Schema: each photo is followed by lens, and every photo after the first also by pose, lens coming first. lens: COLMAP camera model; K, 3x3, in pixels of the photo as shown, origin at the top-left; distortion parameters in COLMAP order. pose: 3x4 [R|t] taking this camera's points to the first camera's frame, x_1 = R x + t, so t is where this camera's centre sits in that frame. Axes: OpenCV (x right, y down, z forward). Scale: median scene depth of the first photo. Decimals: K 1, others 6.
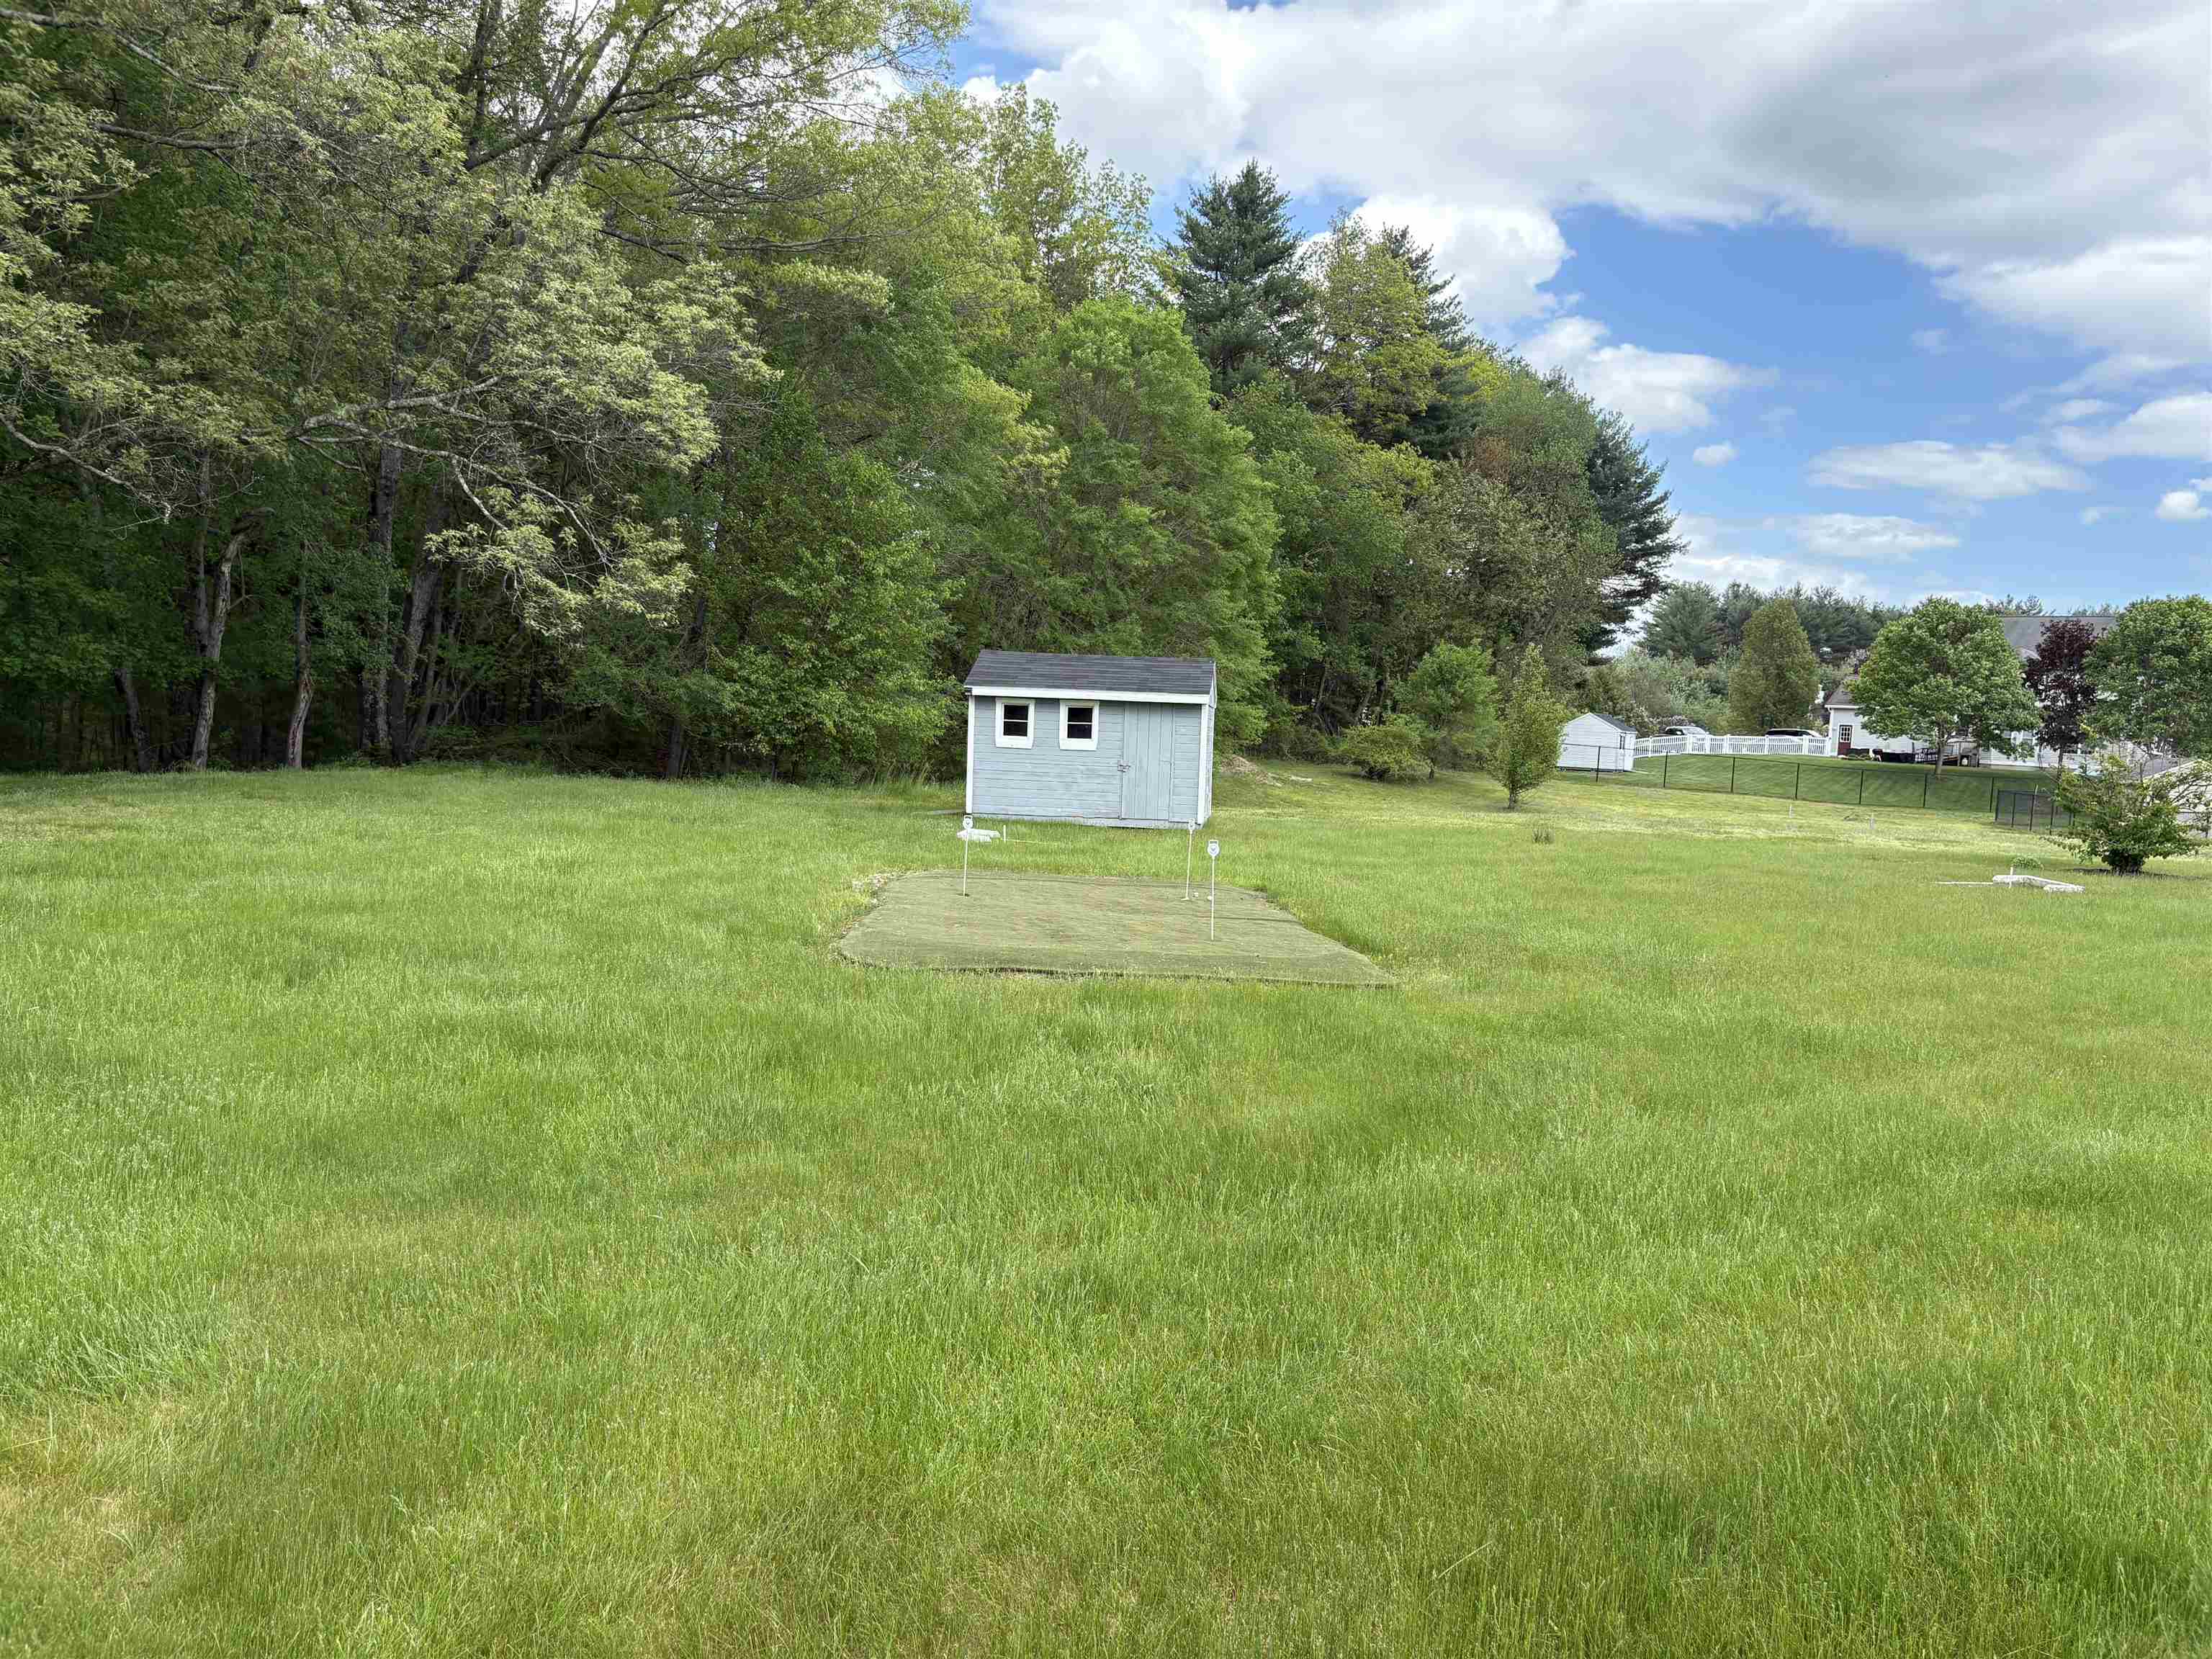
lens RADIAL K [[1711.3, 0, 1179.2], [0, 1711.3, 827.3], [0, 0, 1]] dist [0.062077, 0.000520]
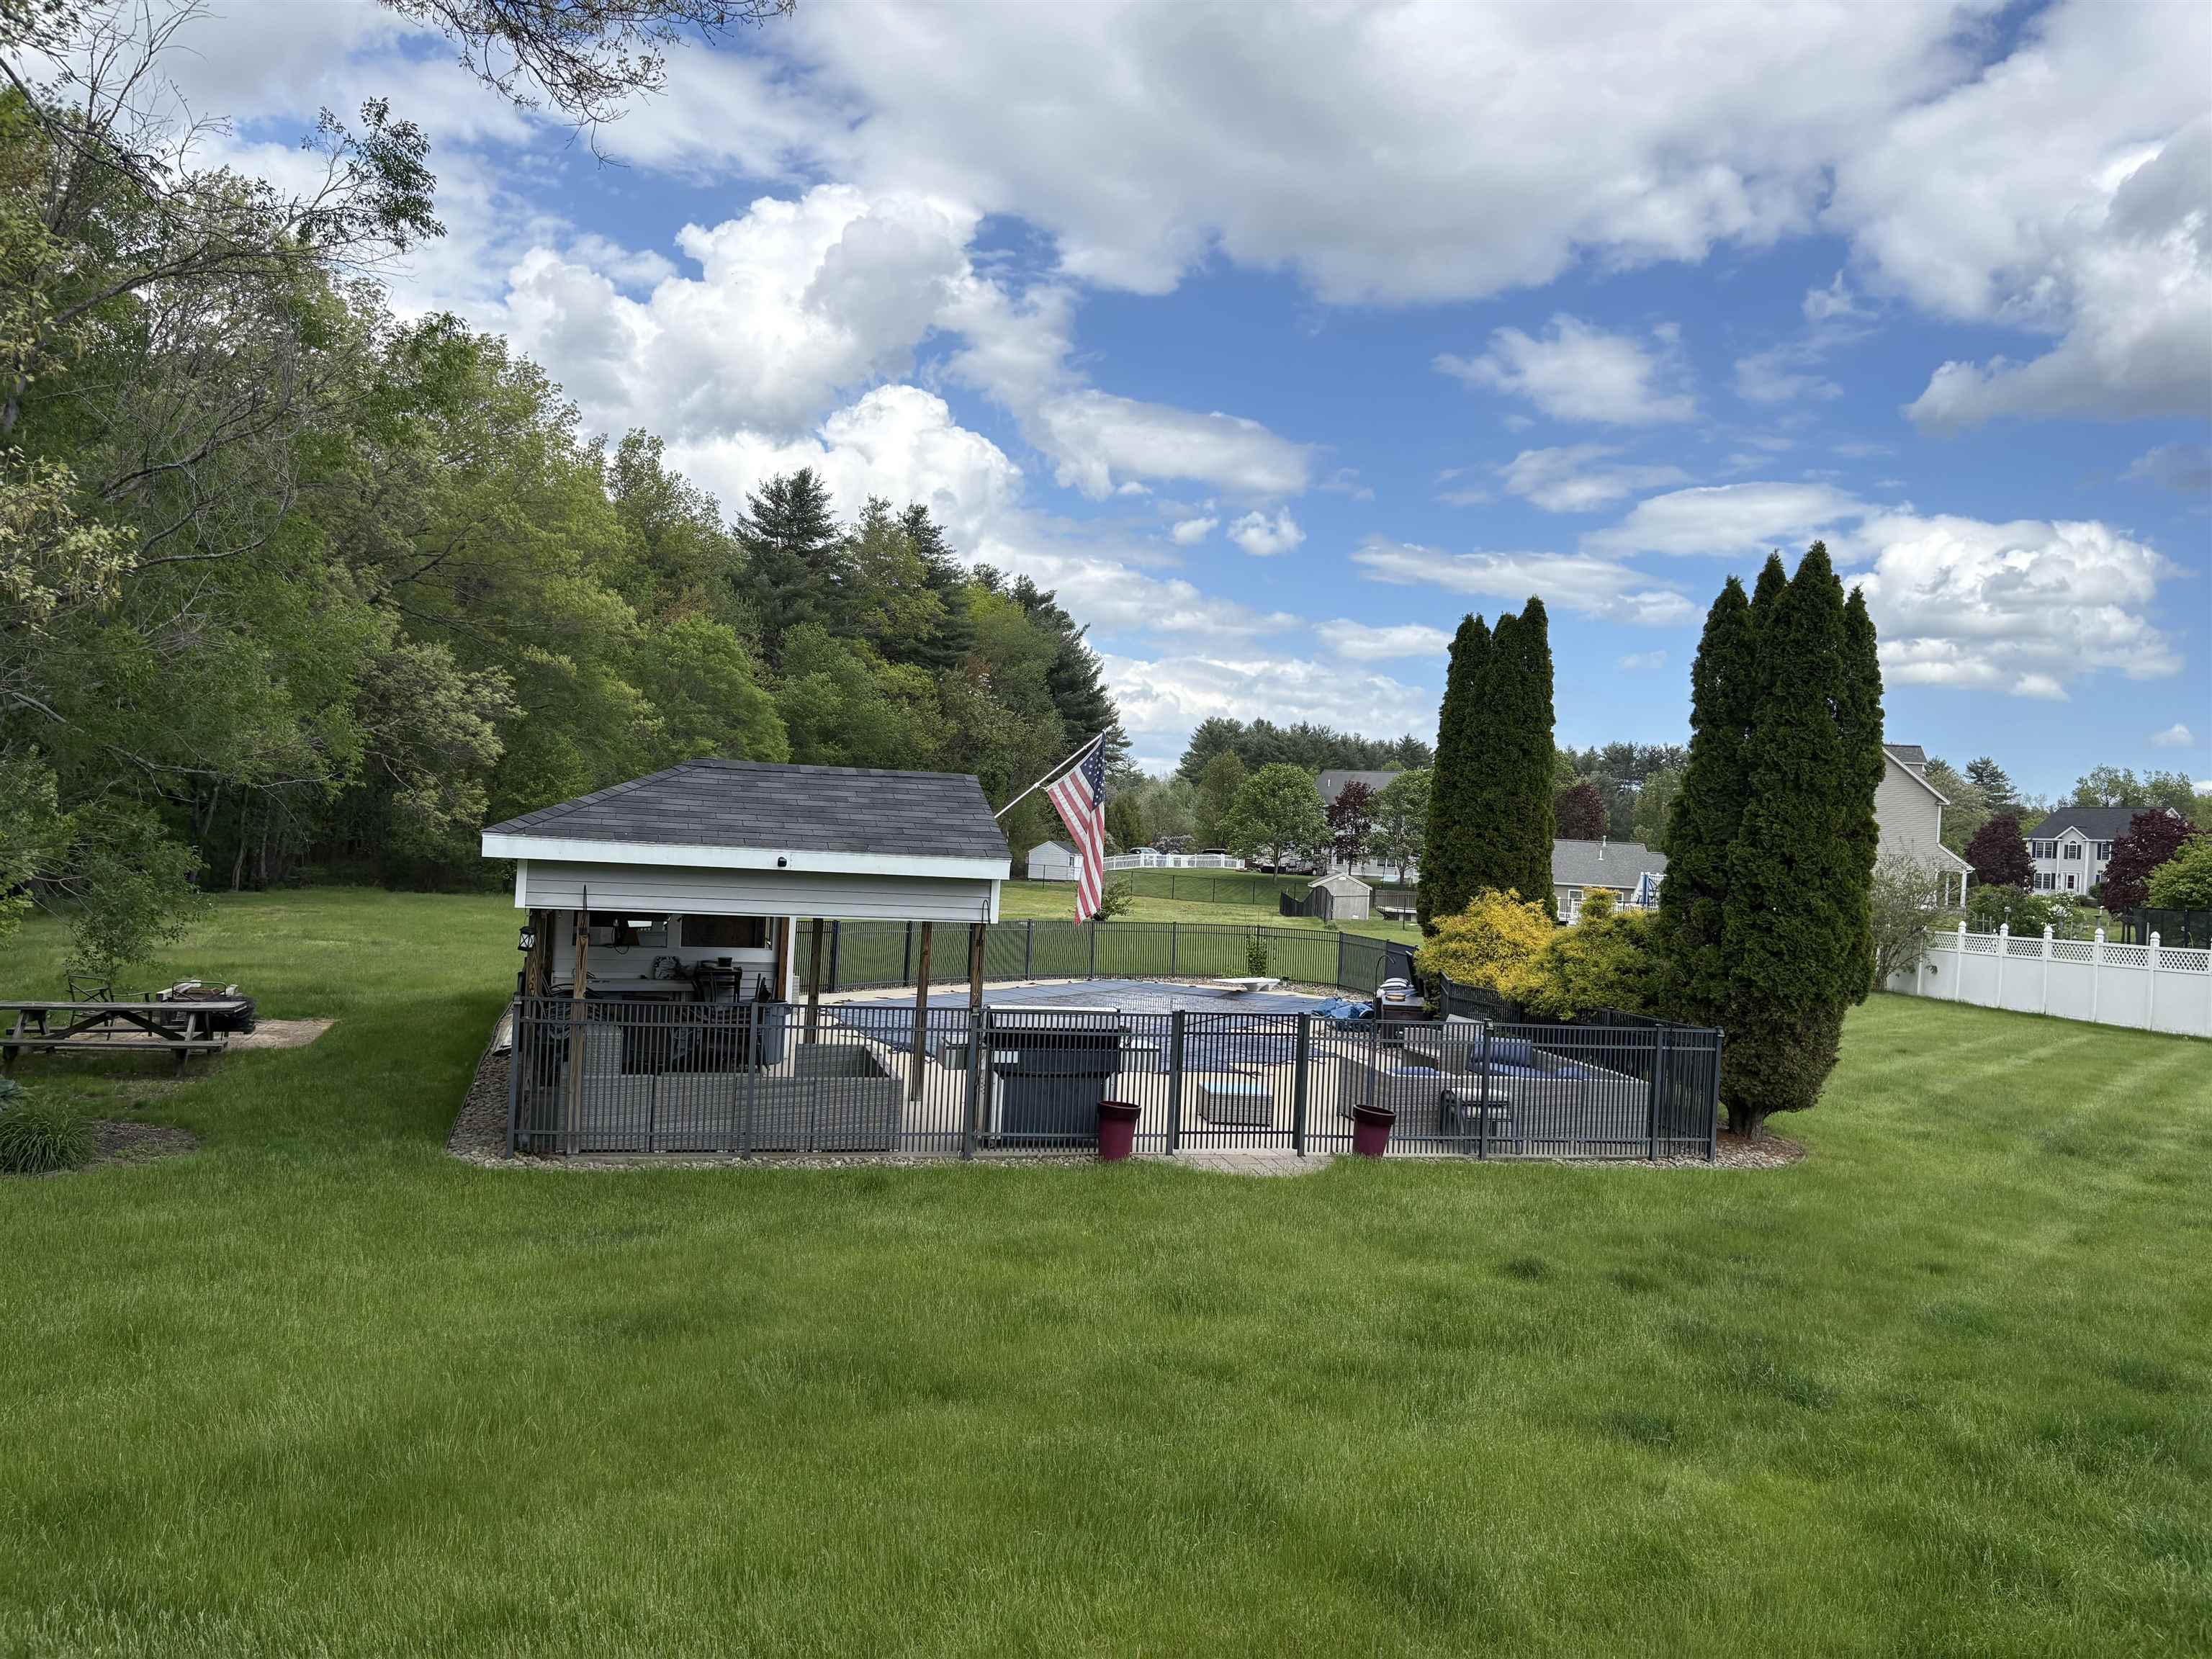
lens RADIAL K [[1711.3, 0, 1179.2], [0, 1711.3, 827.3], [0, 0, 1]] dist [0.062077, 0.000520]
pose [[0.976588, -0.003326, 0.215094, 0.084723], [0.017161, 0.997898, -0.062488, 0.031993], [-0.214434, 0.064717, 0.974592, -1.011049]]
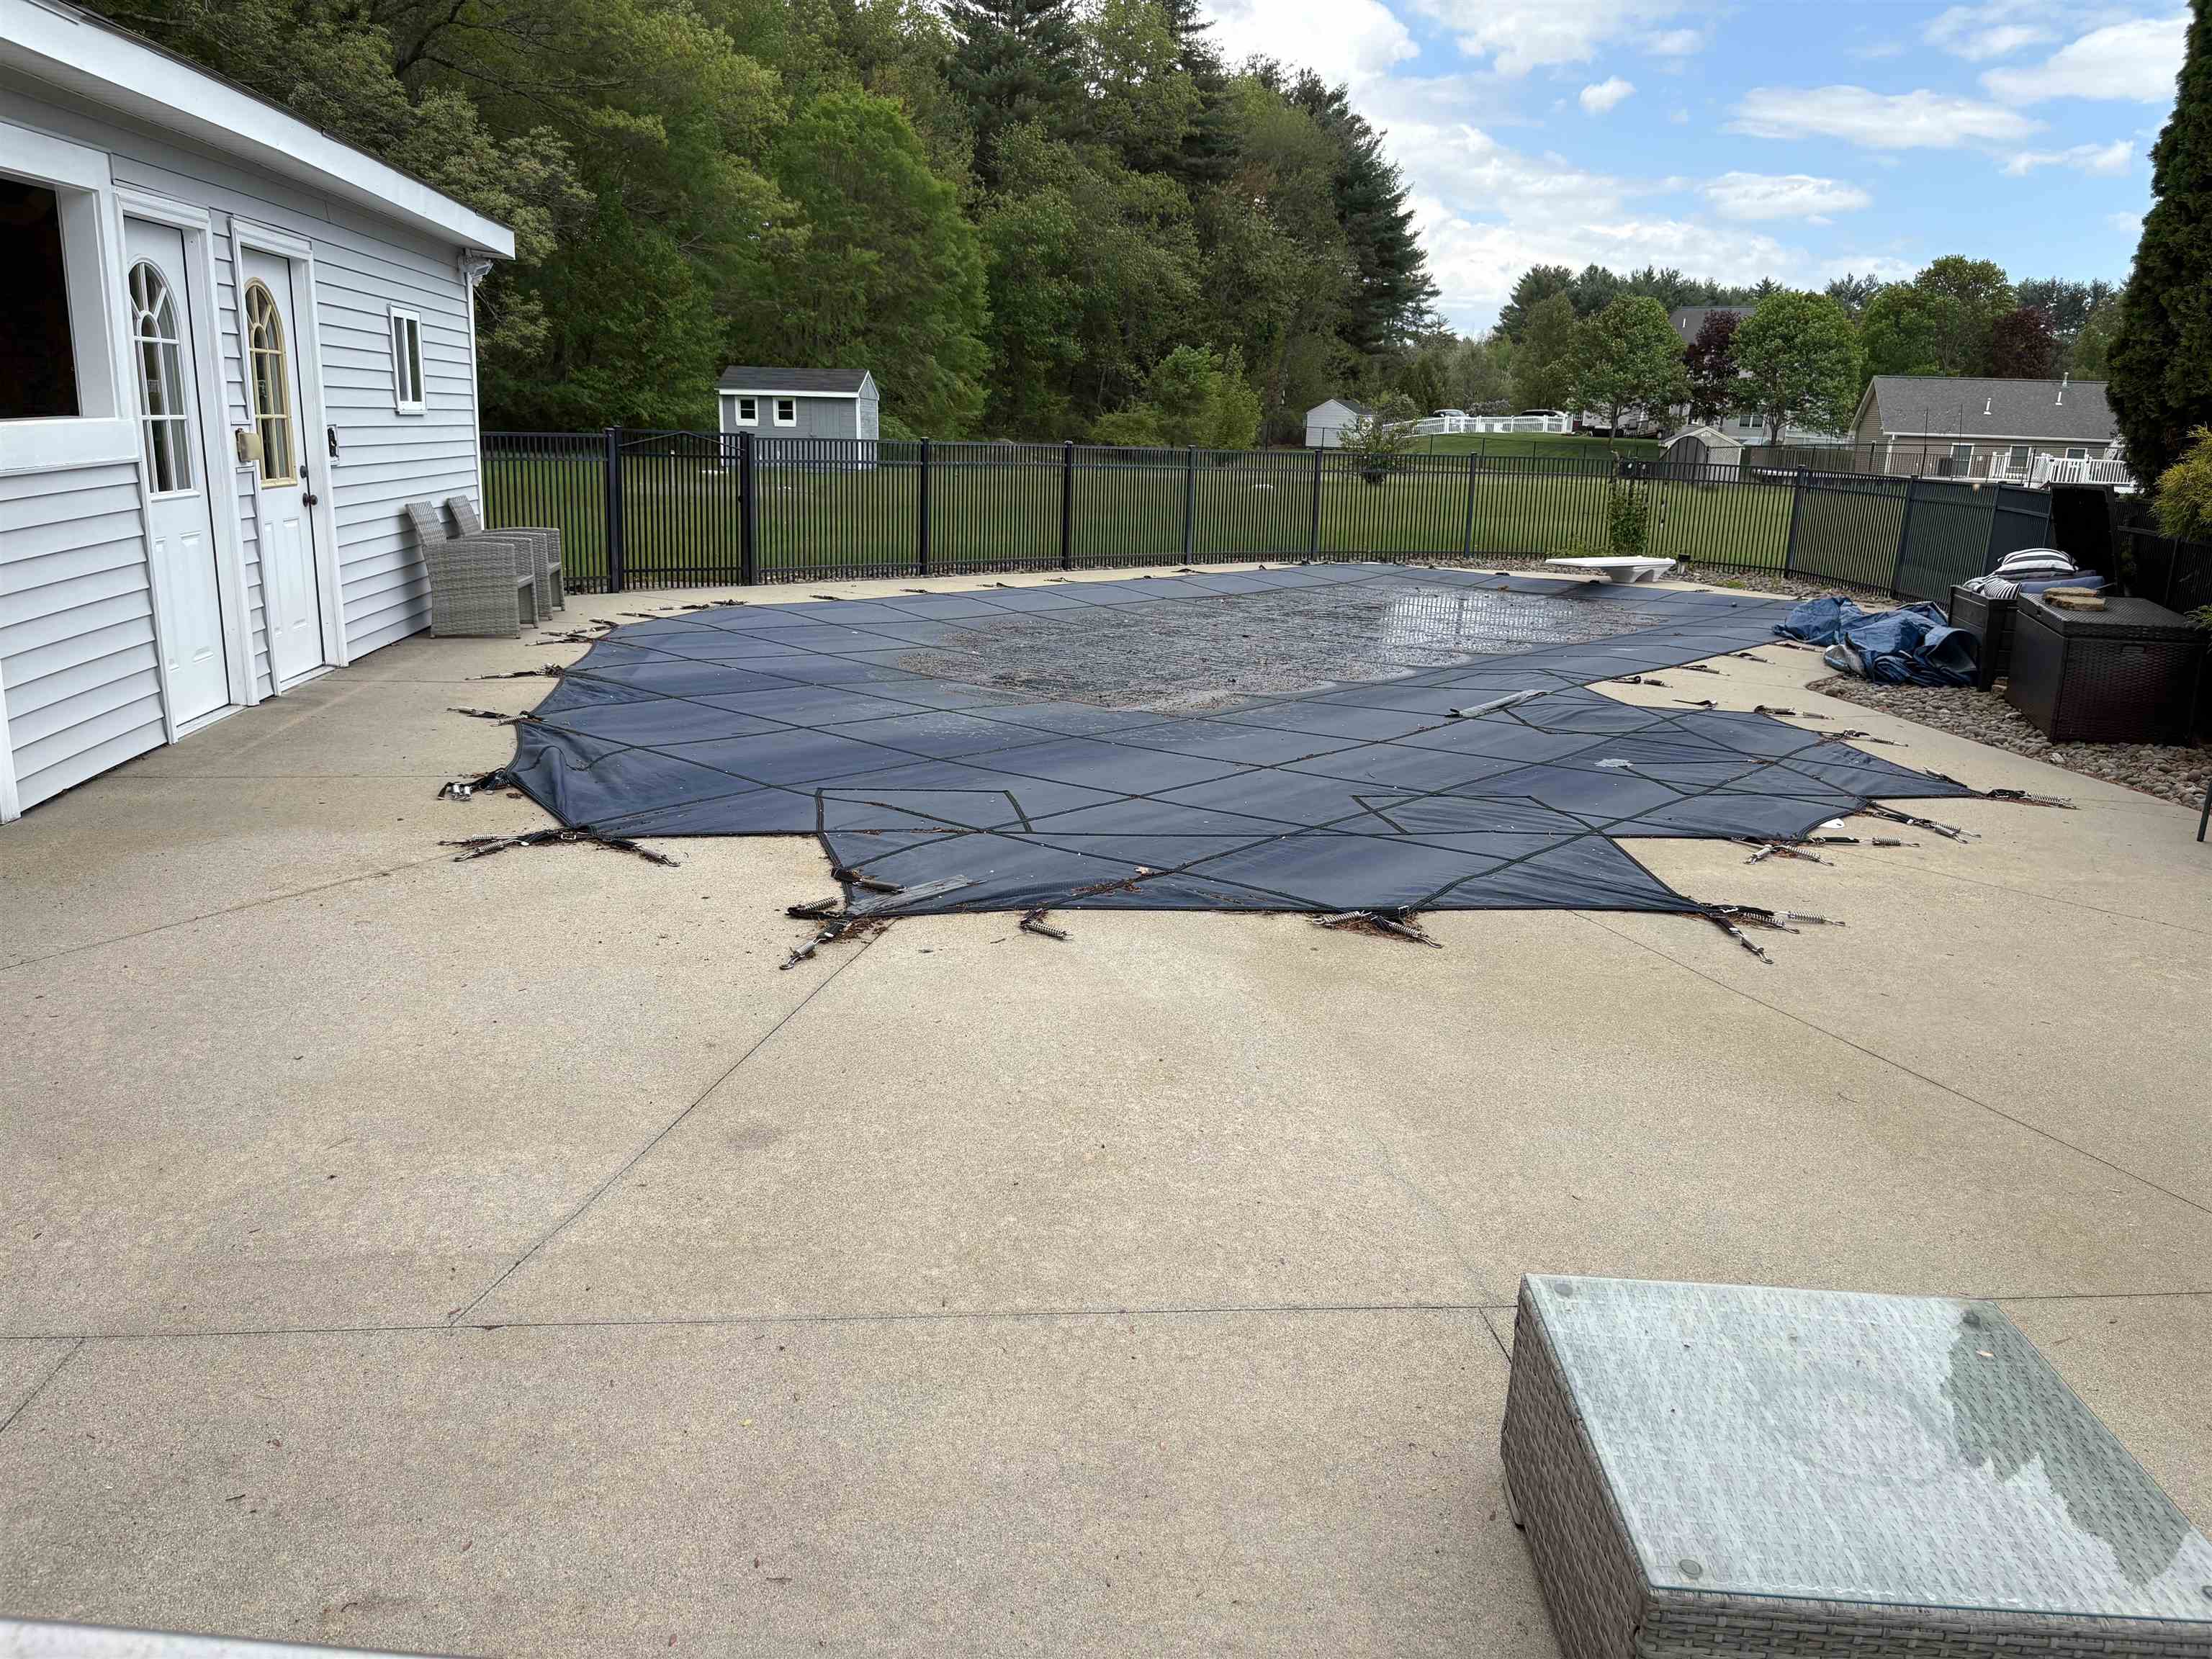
lens RADIAL K [[1738.4, 0, 1156.1], [0, 1738.4, 799.2], [0, 0, 1]] dist [0.073001, 0.000779]
pose [[0.999331, -0.026844, 0.024827, 0.184703], [0.022736, 0.987956, 0.153055, 0.045887], [-0.028636, -0.152389, 0.987906, -0.574715]]
